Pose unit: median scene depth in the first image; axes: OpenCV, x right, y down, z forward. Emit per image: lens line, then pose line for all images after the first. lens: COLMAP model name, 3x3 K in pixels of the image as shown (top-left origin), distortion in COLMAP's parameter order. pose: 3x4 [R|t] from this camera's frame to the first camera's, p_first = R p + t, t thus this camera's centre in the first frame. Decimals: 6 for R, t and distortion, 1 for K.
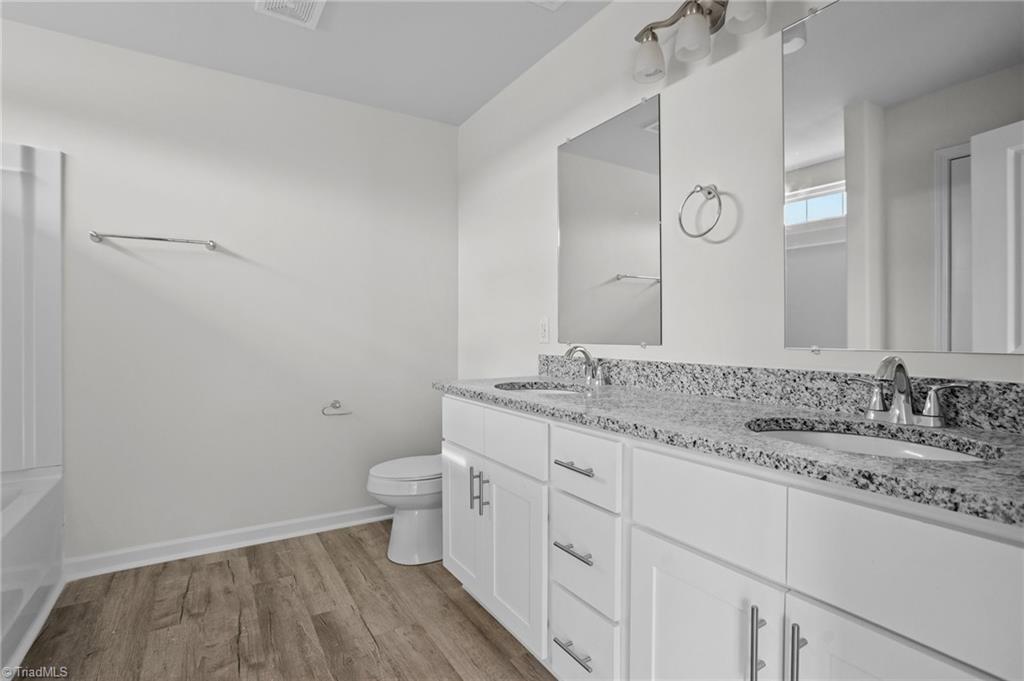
lens RADIAL K [[497.3, 0, 511.2], [0, 497.3, 334.0], [0, 0, 1]] dist [-0.063757, 0.033960]
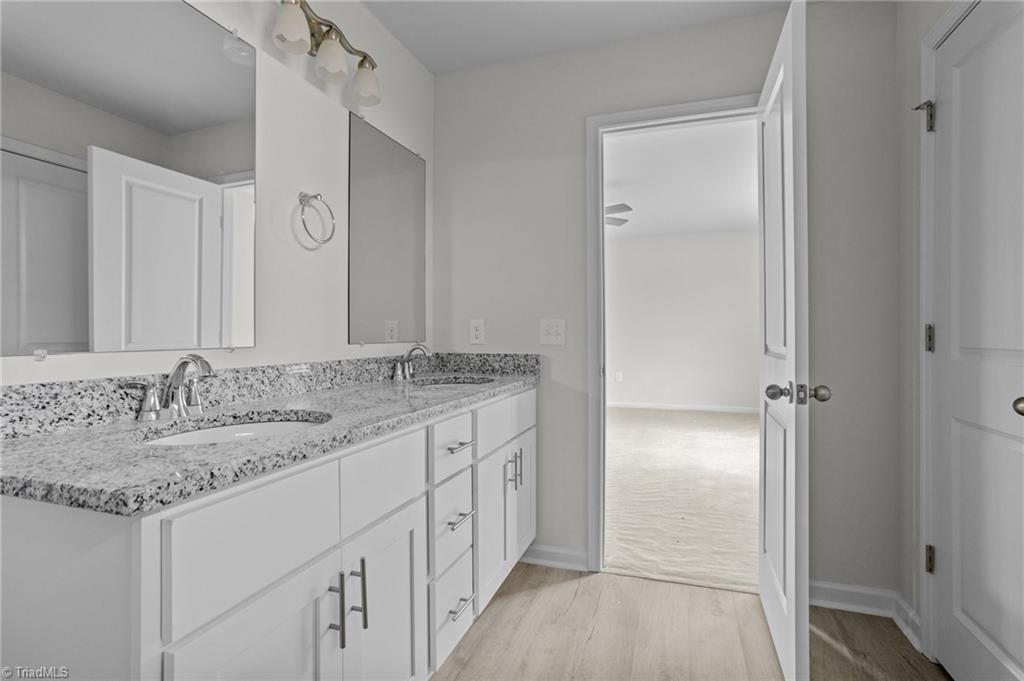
lens RADIAL K [[497.3, 0, 511.2], [0, 497.3, 334.0], [0, 0, 1]] dist [-0.063757, 0.033960]
pose [[-0.637670, 0.000325, 0.770309, -0.697382], [0.001605, 0.999998, 0.000906, 0.000283], [-0.770308, 0.001814, -0.637670, 1.342419]]
